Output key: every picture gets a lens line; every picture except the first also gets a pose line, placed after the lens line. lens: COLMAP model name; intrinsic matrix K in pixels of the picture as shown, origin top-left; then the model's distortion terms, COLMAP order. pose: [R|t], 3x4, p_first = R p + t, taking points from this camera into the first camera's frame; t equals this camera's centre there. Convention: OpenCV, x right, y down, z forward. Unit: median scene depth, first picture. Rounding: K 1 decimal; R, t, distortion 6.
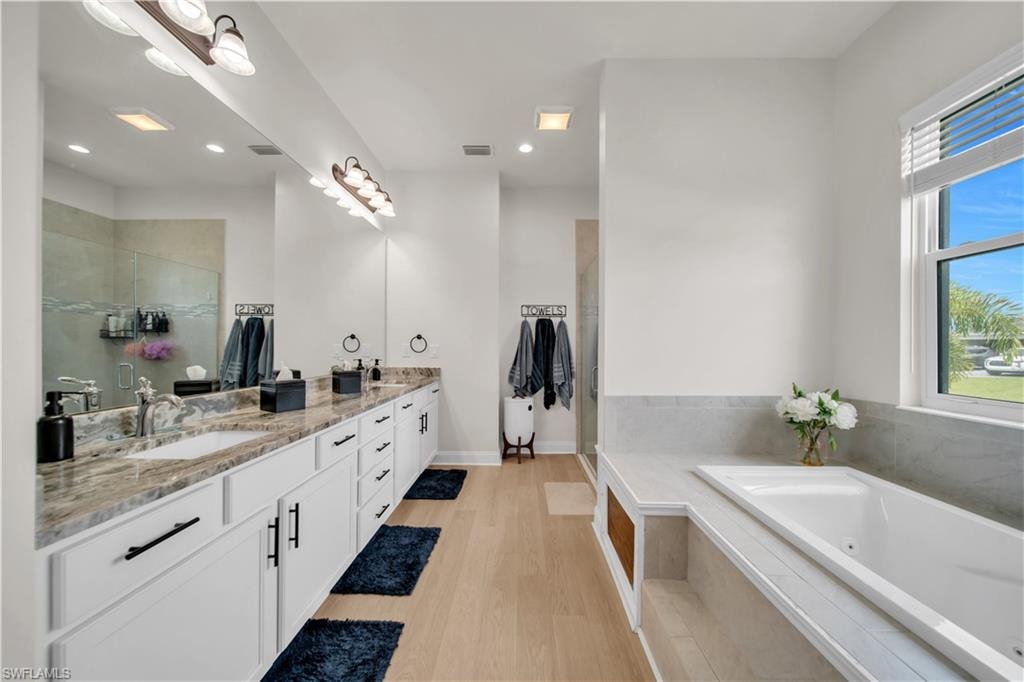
lens RADIAL K [[354.3, 0, 511.3], [0, 354.3, 345.4], [0, 0, 1]] dist [-0.001858, -0.000404]
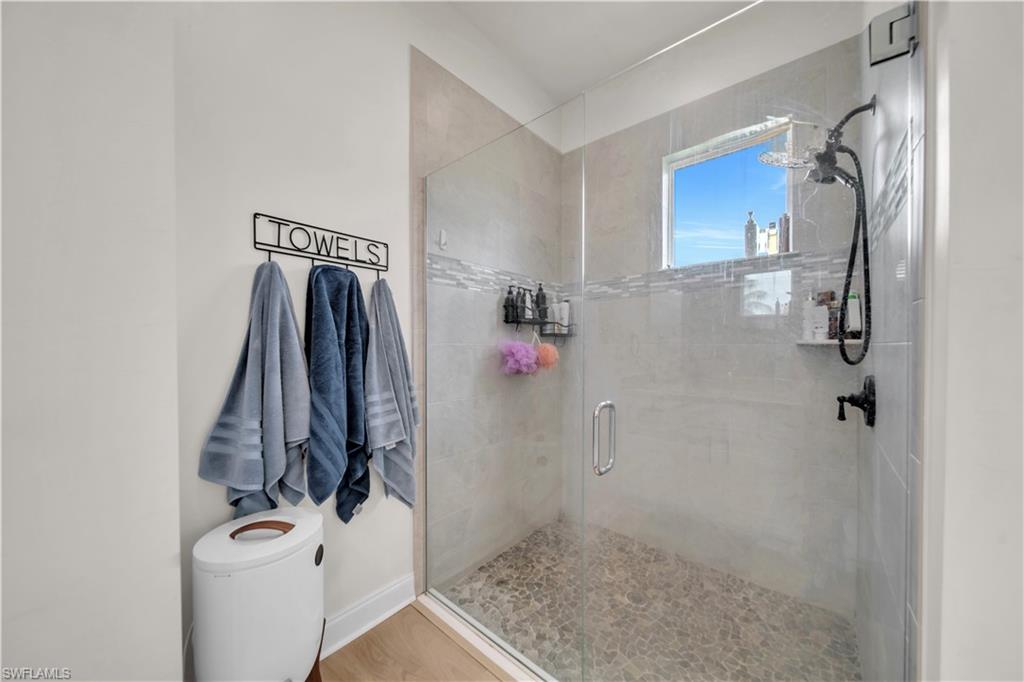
lens RADIAL K [[353.5, 0, 516.4], [0, 353.5, 343.5], [0, 0, 1]] dist [-0.000604, -0.000038]
pose [[0.631892, -0.007191, 0.775023, -0.065730], [-0.000310, 0.999955, 0.009531, -0.003278], [-0.775057, -0.006263, 0.631861, 0.639092]]
